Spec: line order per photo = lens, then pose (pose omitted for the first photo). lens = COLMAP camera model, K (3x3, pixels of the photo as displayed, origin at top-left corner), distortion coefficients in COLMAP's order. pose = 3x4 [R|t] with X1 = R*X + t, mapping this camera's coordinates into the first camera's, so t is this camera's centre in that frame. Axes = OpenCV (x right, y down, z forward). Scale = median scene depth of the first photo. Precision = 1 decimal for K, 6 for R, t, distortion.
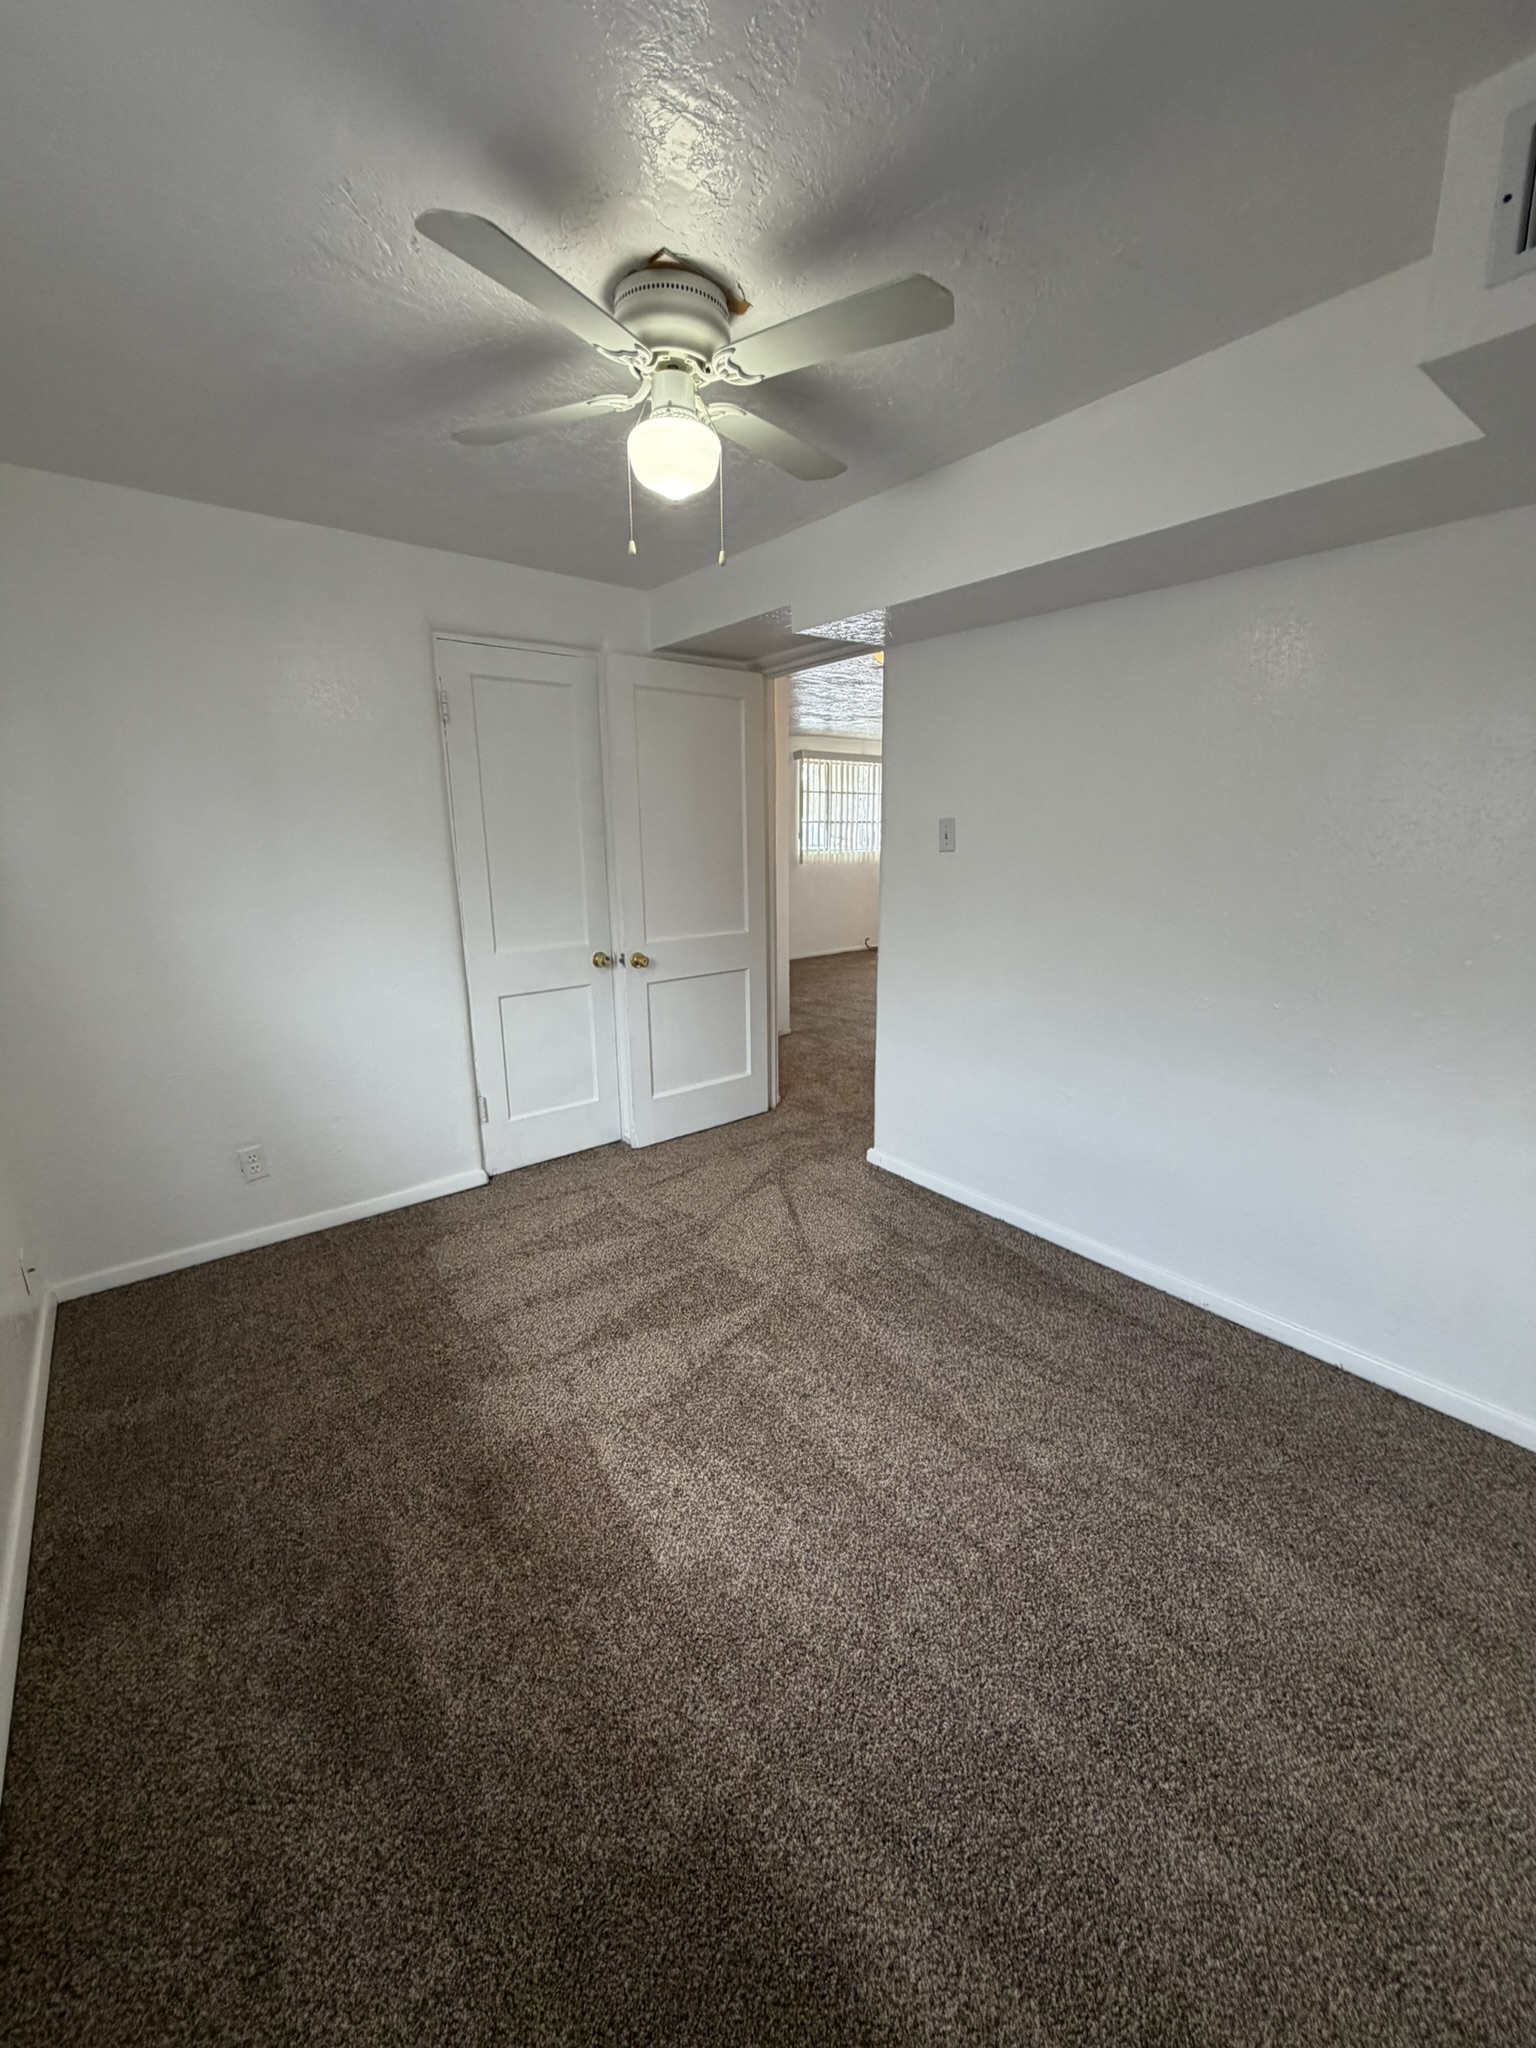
lens RADIAL K [[817.8, 0, 768.0], [0, 817.8, 1024.0], [0, 0, 1]] dist [-0.001711, -0.000066]
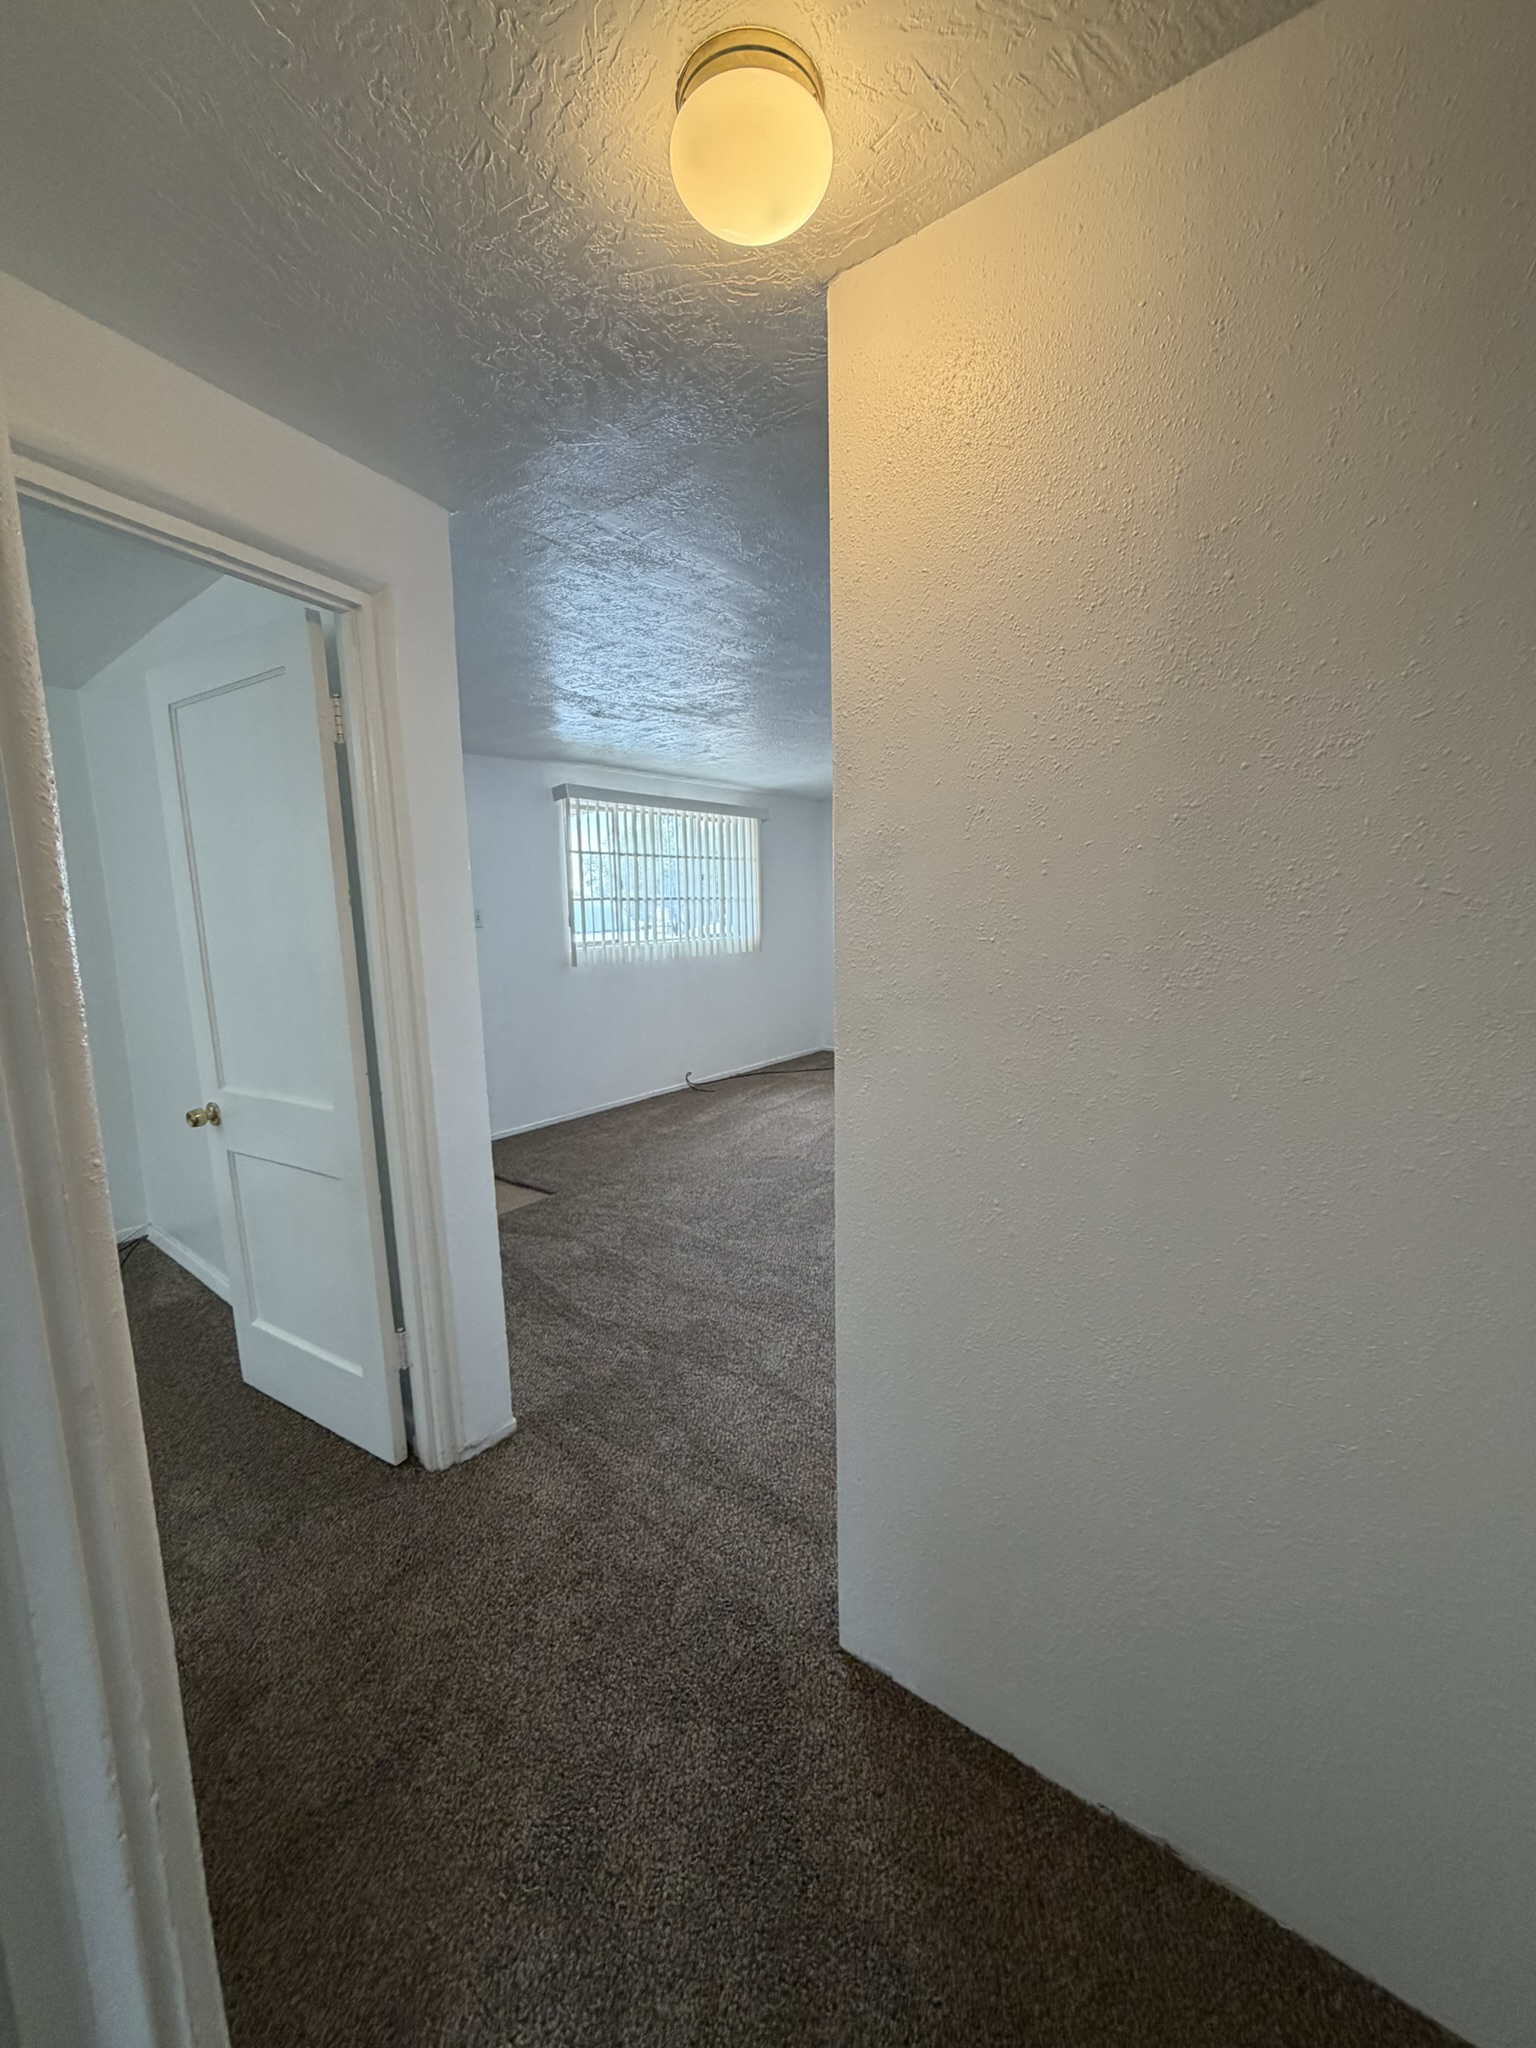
lens RADIAL K [[817.8, 0, 768.0], [0, 817.8, 1024.0], [0, 0, 1]] dist [-0.001711, -0.000066]
pose [[0.974288, -0.051608, 0.219314, 0.044943], [0.071177, 0.994064, -0.082281, -0.092280], [-0.213766, 0.095776, 0.972179, 0.375740]]
